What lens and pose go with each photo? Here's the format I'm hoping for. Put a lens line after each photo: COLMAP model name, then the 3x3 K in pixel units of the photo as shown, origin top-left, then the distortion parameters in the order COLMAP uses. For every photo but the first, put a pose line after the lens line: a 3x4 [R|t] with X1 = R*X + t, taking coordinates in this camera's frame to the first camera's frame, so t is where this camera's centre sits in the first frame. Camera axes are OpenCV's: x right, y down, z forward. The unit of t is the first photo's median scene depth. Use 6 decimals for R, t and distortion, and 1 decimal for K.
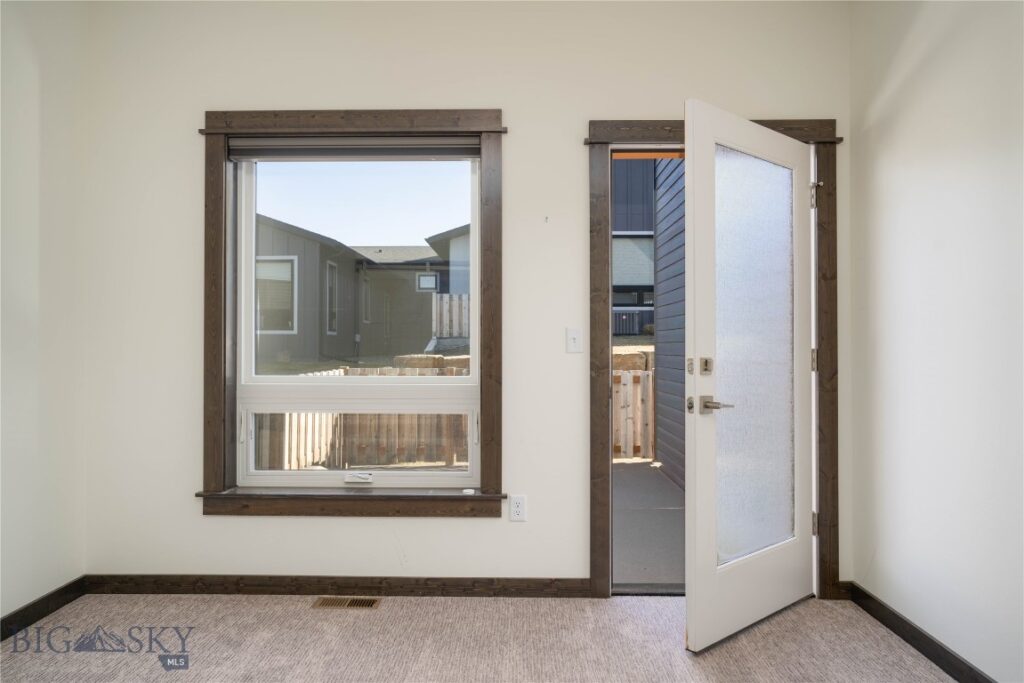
lens RADIAL K [[673.6, 0, 509.5], [0, 673.6, 338.0], [0, 0, 1]] dist [-0.020581, 0.000915]
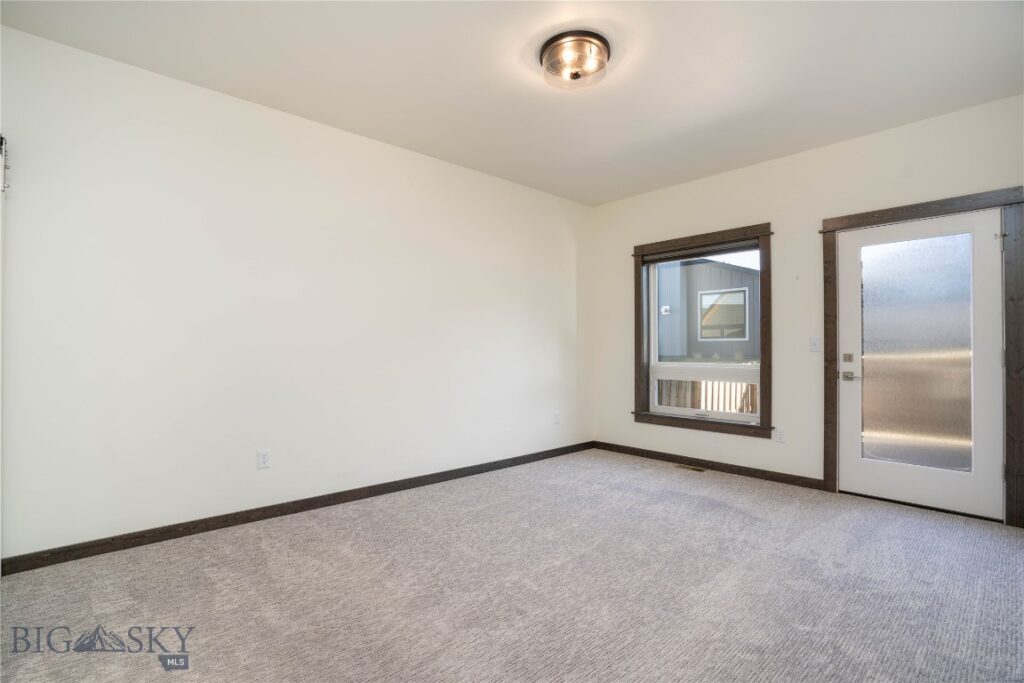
lens RADIAL K [[489.9, 0, 512.2], [0, 489.9, 345.2], [0, 0, 1]] dist [-0.030477, 0.002858]
pose [[0.685262, -0.005818, -0.728273, 0.479072], [0.008392, 0.999965, -0.000092, -0.002617], [0.728248, -0.006049, 0.685287, -0.457232]]
